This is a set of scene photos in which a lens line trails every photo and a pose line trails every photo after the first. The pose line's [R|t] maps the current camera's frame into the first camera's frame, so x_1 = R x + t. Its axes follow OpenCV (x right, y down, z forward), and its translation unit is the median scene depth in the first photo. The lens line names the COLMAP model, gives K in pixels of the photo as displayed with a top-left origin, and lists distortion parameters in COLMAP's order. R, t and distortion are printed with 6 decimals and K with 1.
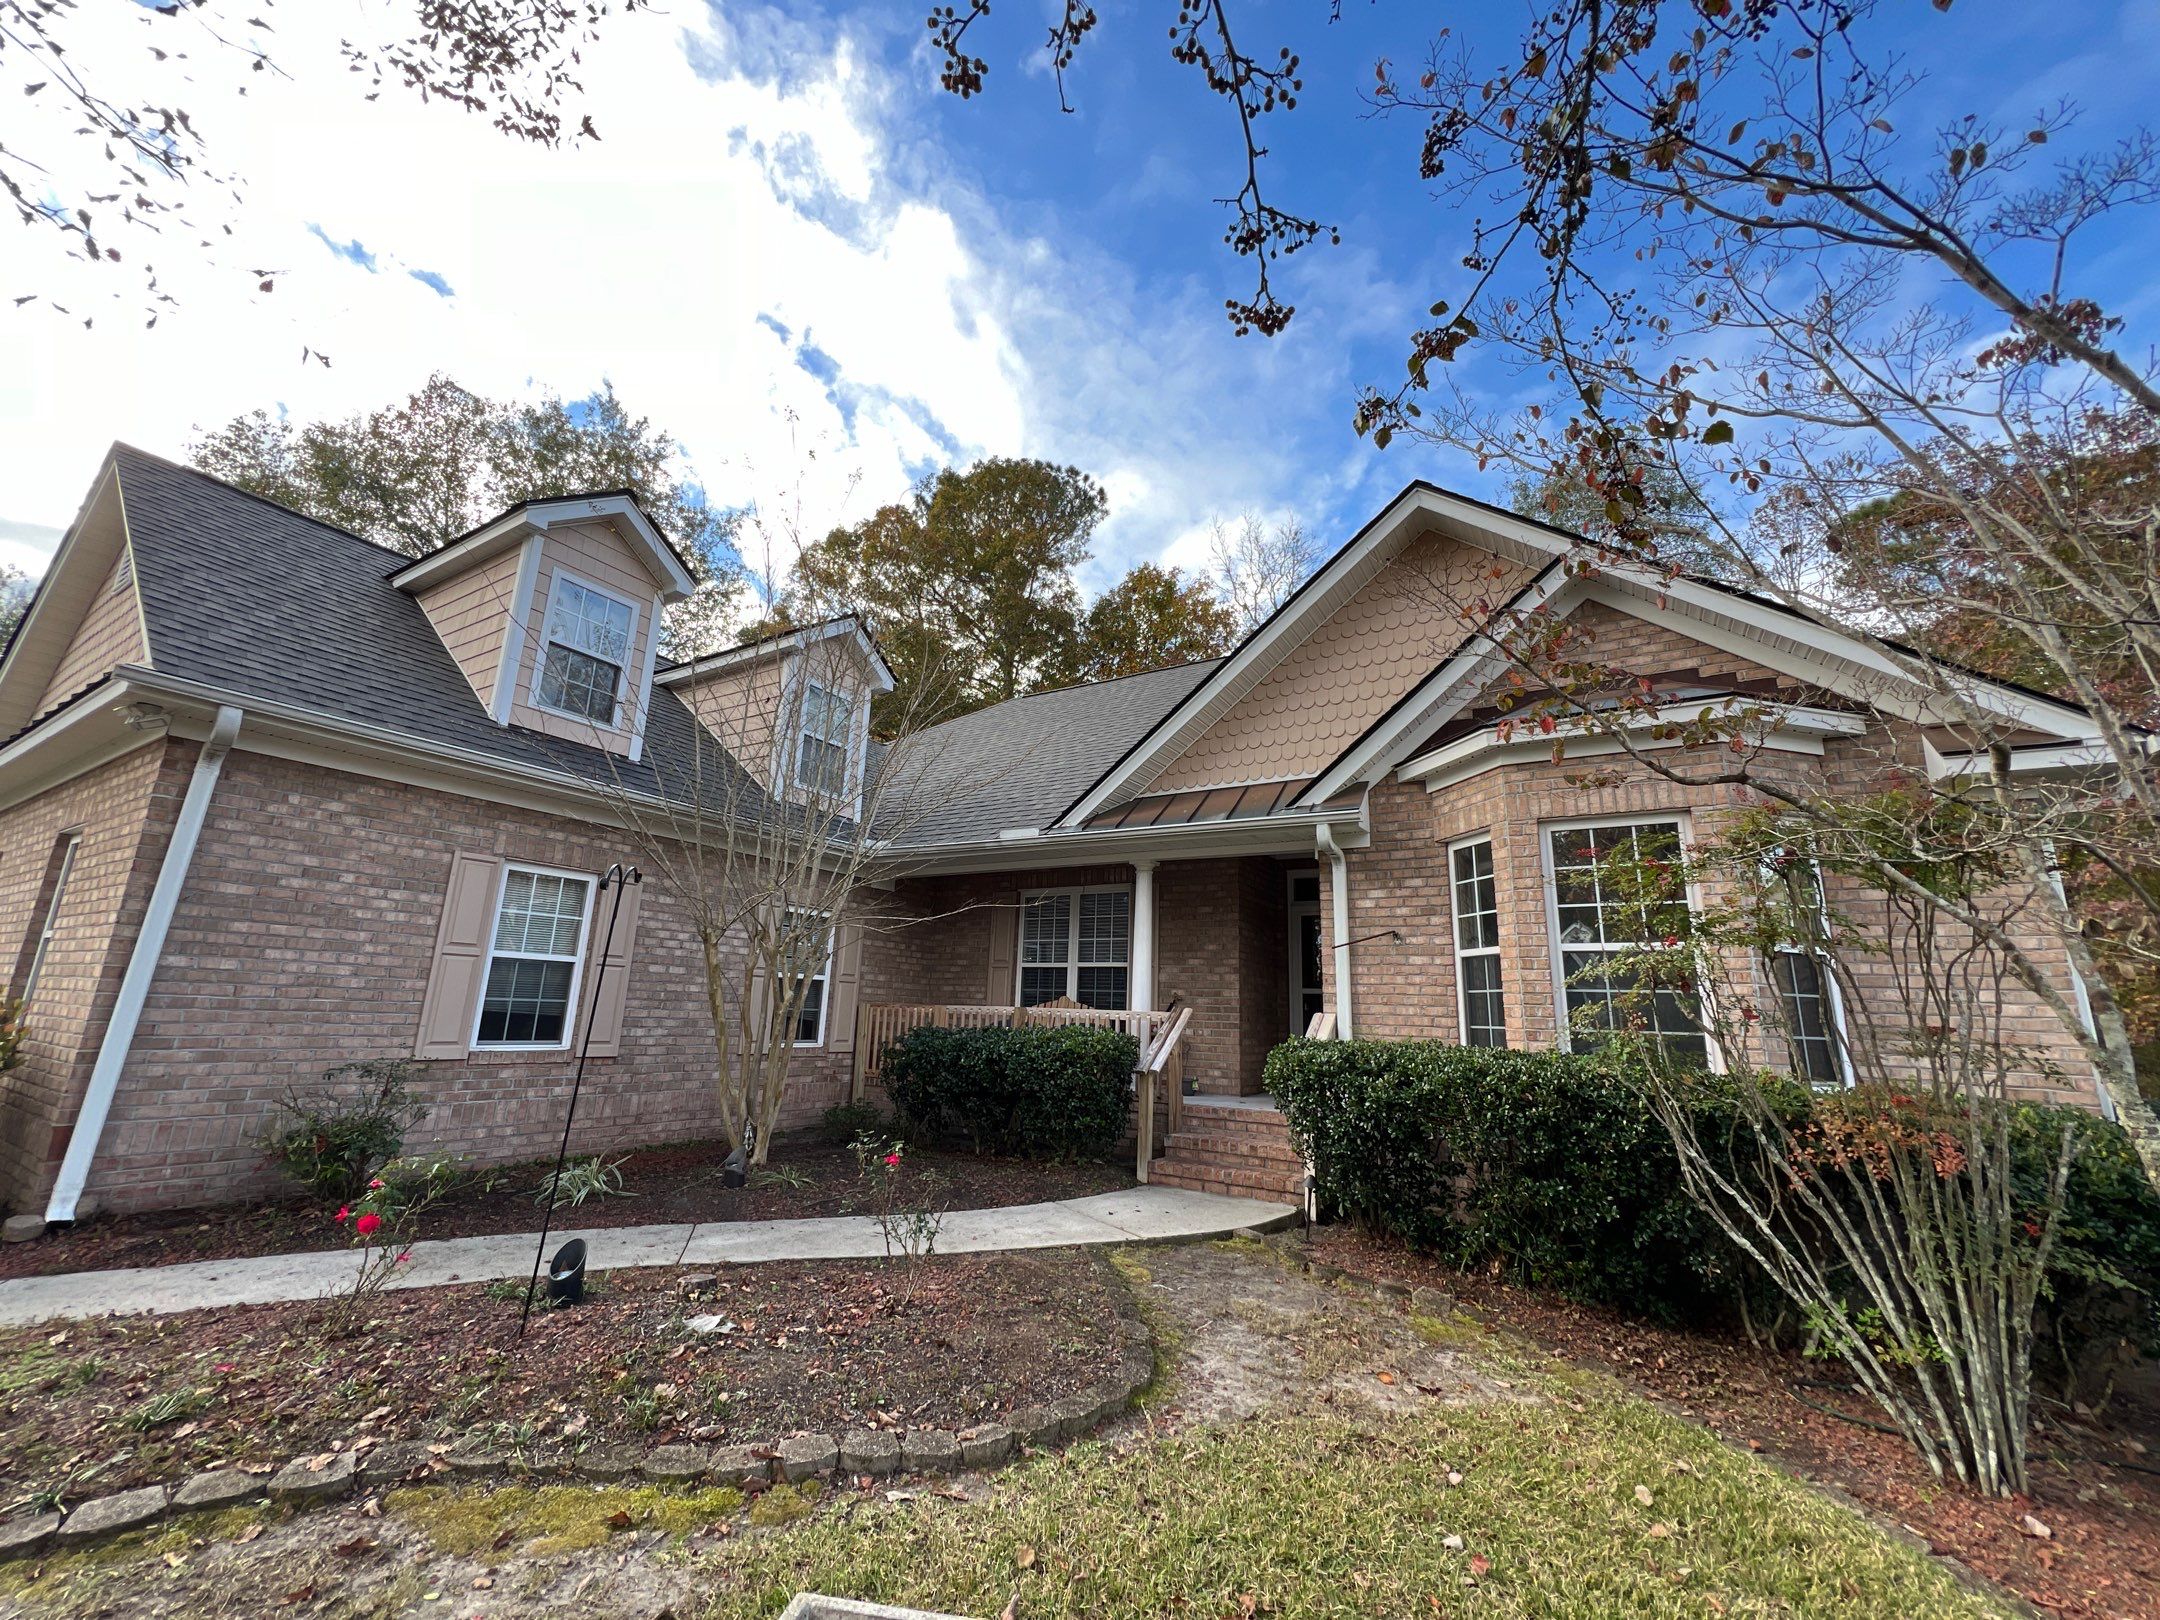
lens RADIAL K [[866.3, 0, 1092.8], [0, 866.3, 814.6], [0, 0, 1]] dist [-0.000399, 0.001459]
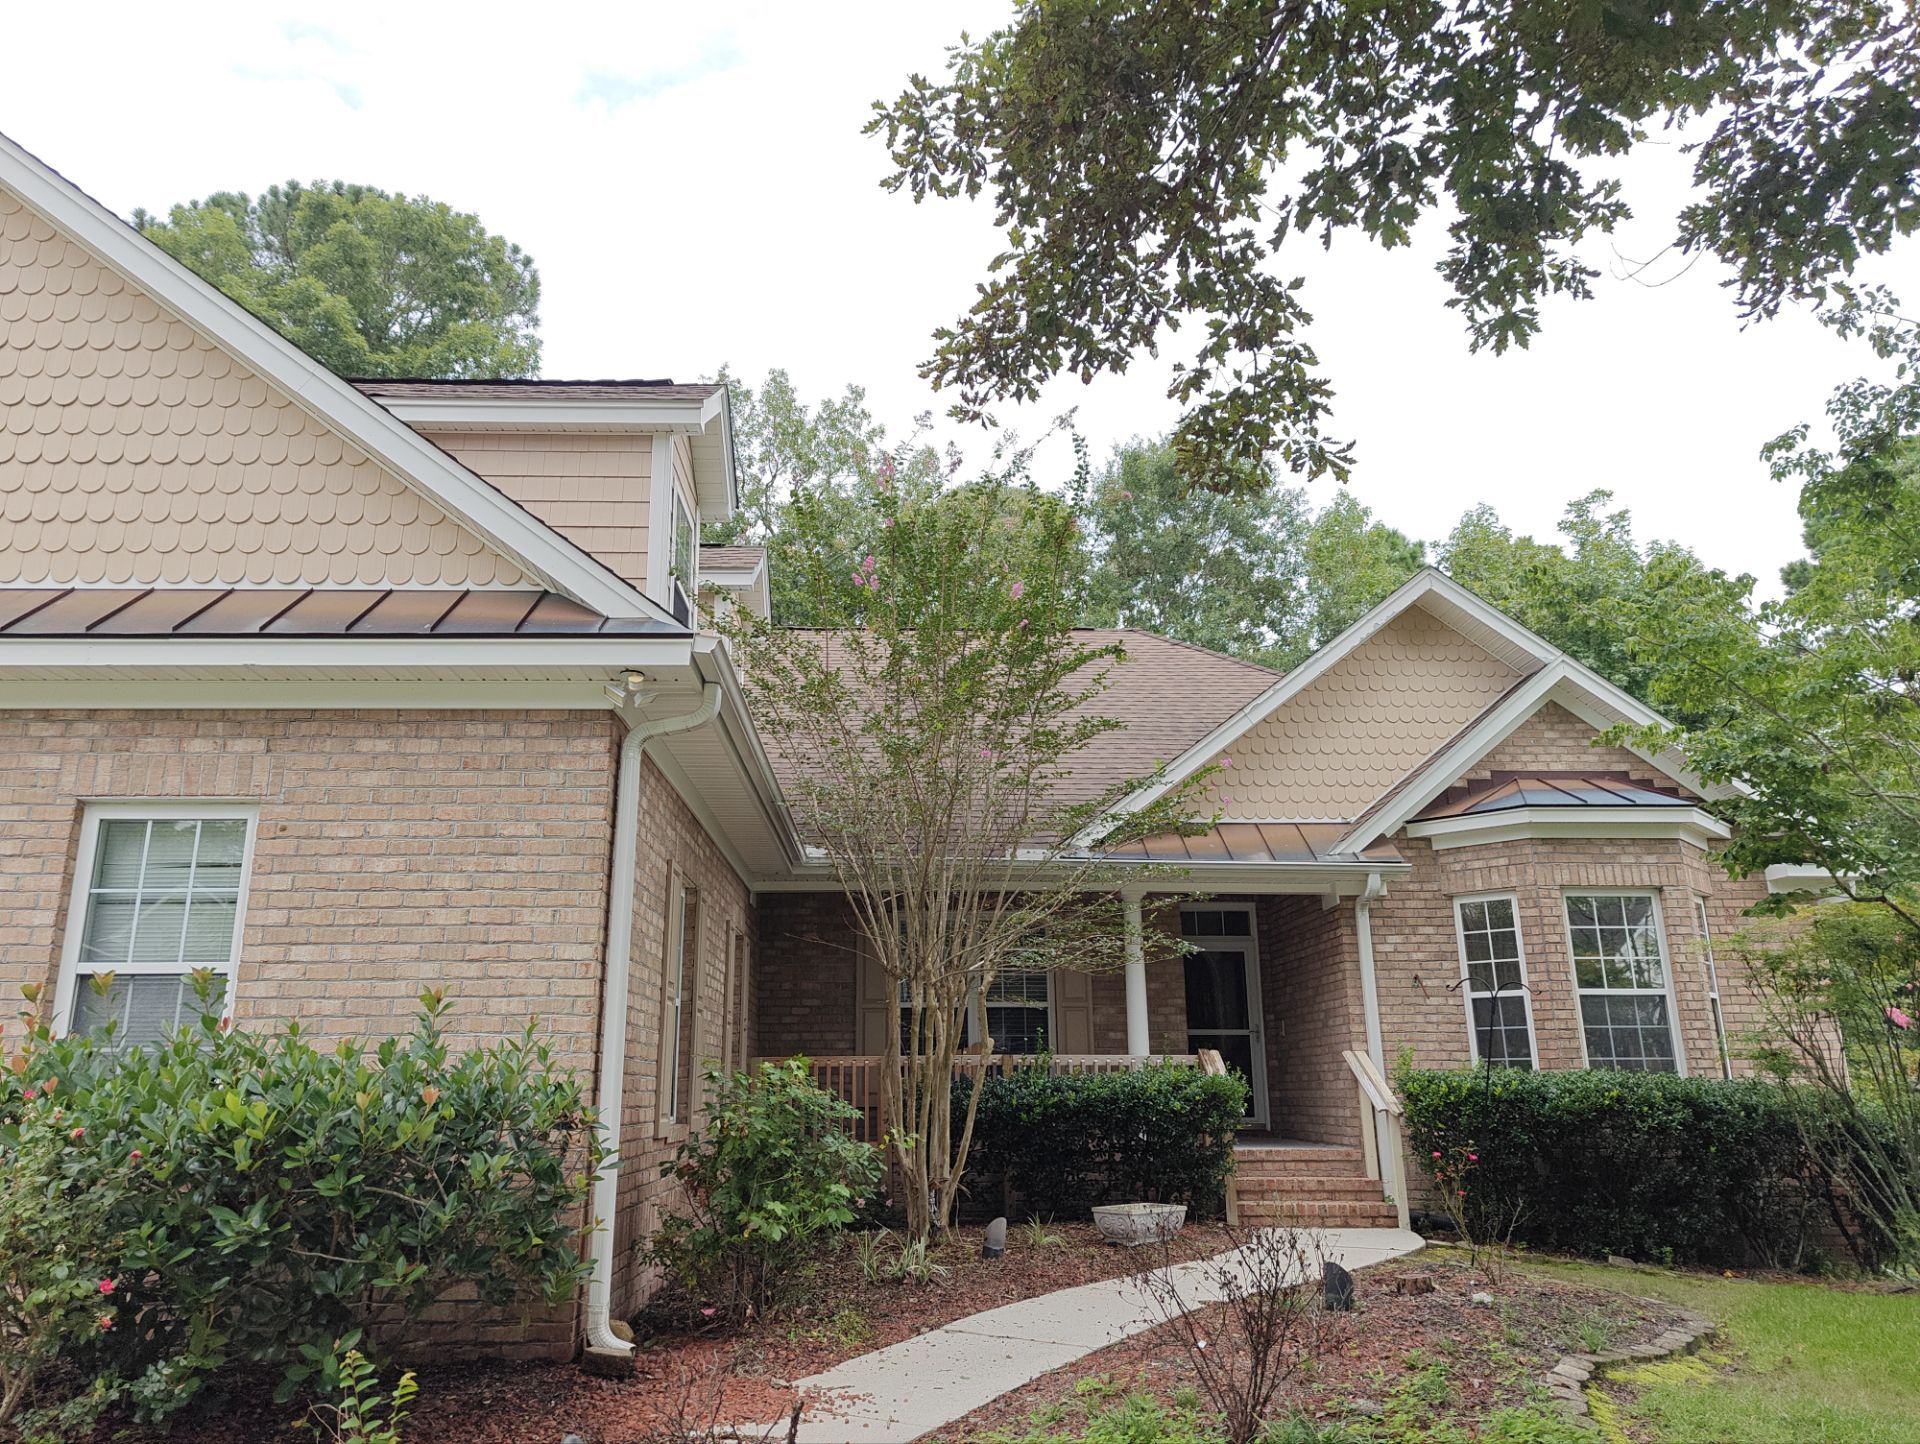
lens RADIAL K [[1335.5, 0, 947.9], [0, 1335.5, 723.8], [0, 0, 1]] dist [0.047543, -0.036791]
pose [[0.834502, 0.107651, 0.540386, -1.104015], [-0.091715, 0.994186, -0.056420, -0.031754], [-0.543318, -0.002479, 0.839523, -0.114562]]
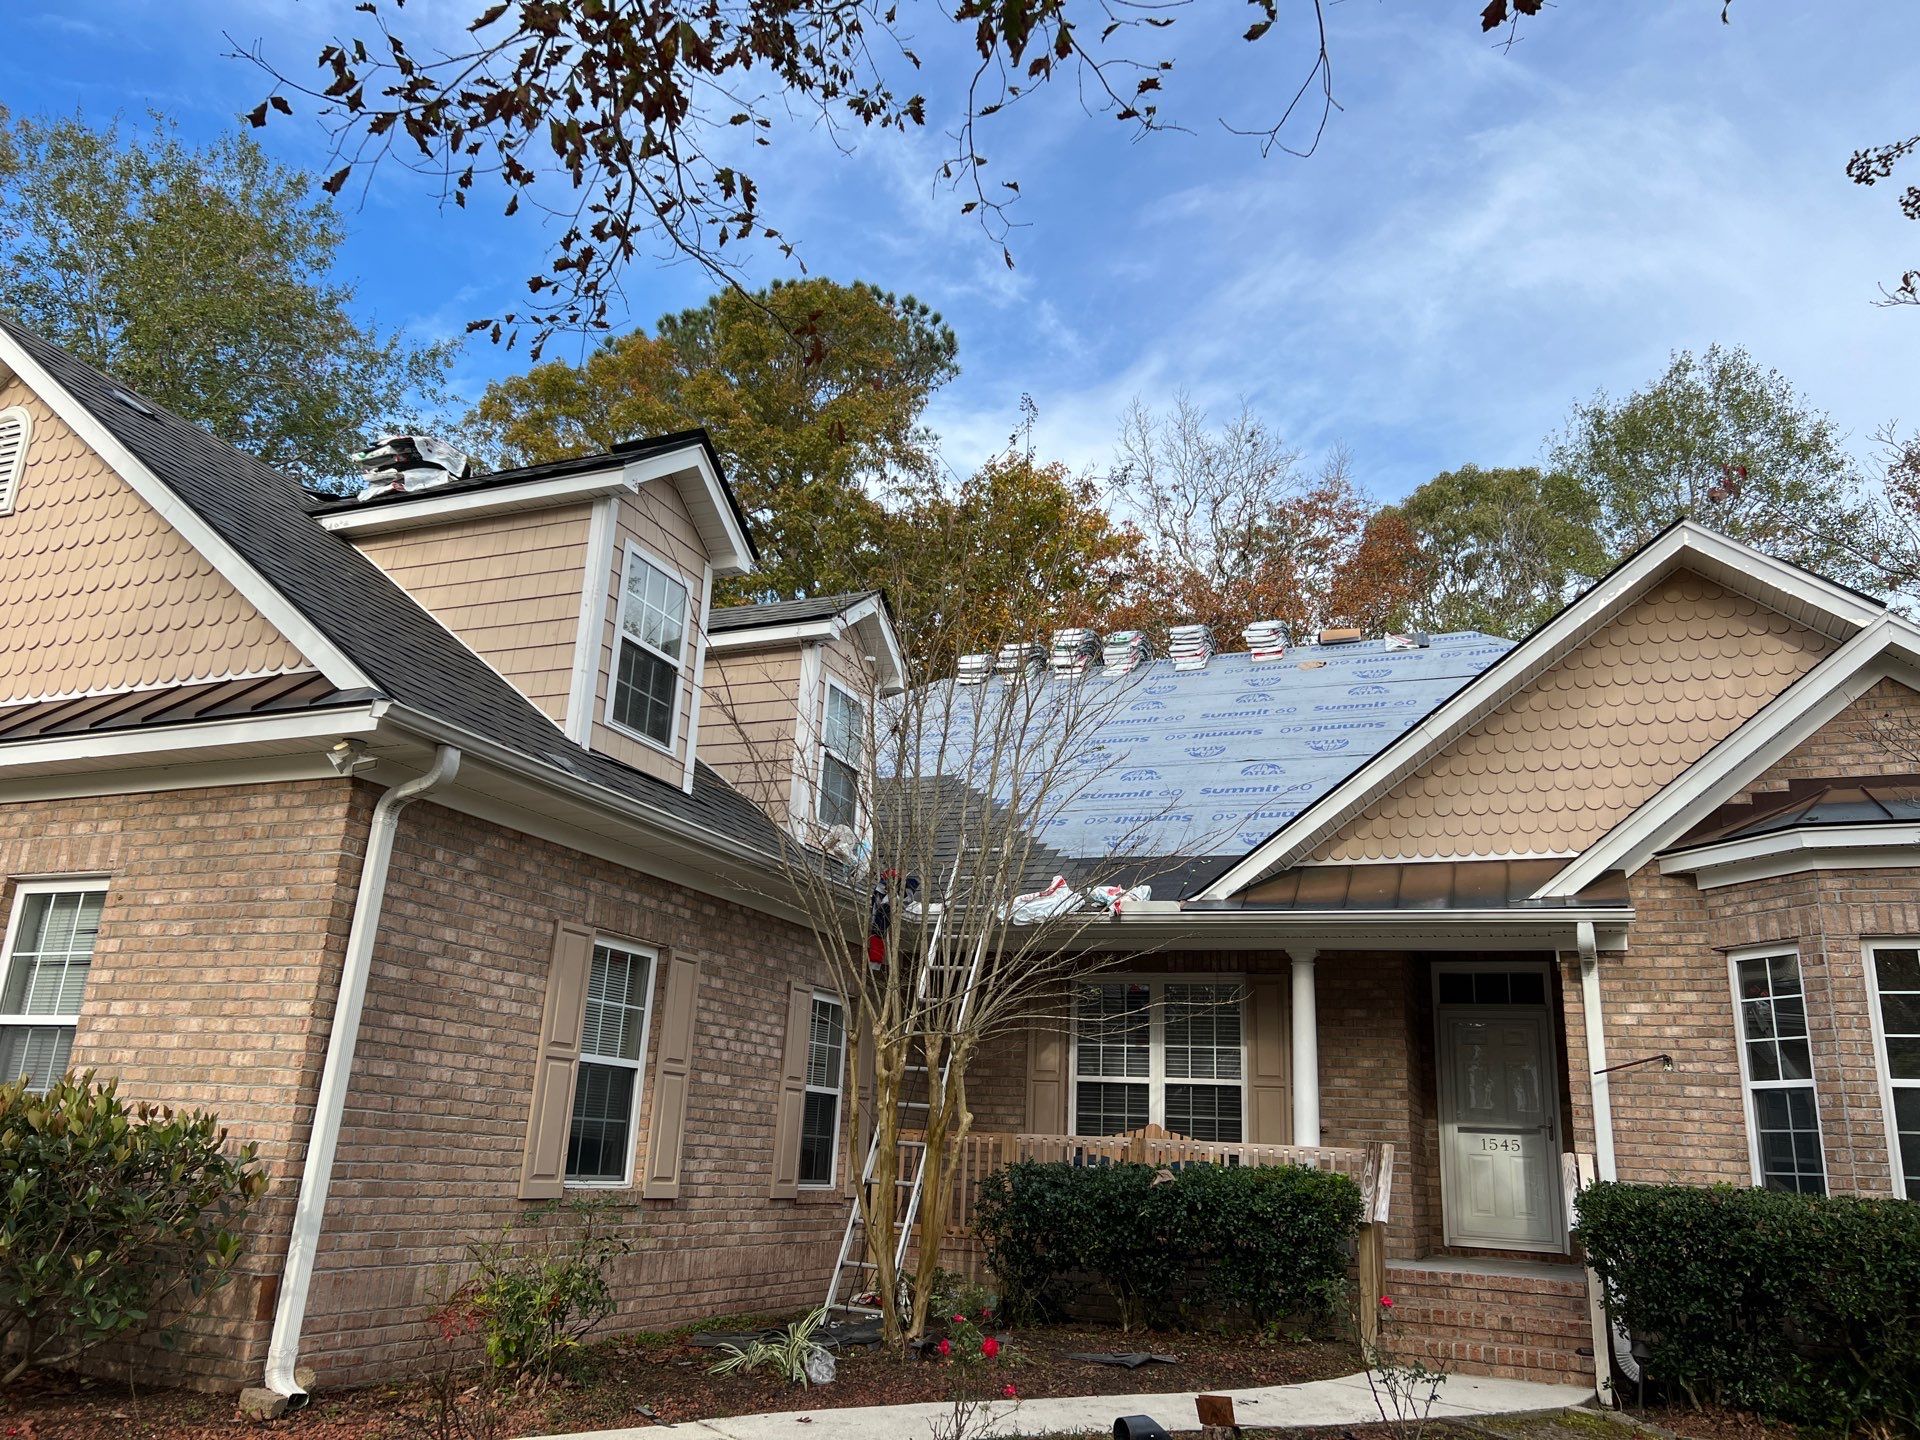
lens RADIAL K [[1459.6, 0, 954.9], [0, 1459.6, 722.8], [0, 0, 1]] dist [0.037700, -0.016287]
pose [[0.987448, 0.056457, 0.147513, -0.554904], [-0.047858, 0.996977, -0.061207, -0.065139], [-0.150522, 0.053379, 0.987164, -0.317087]]
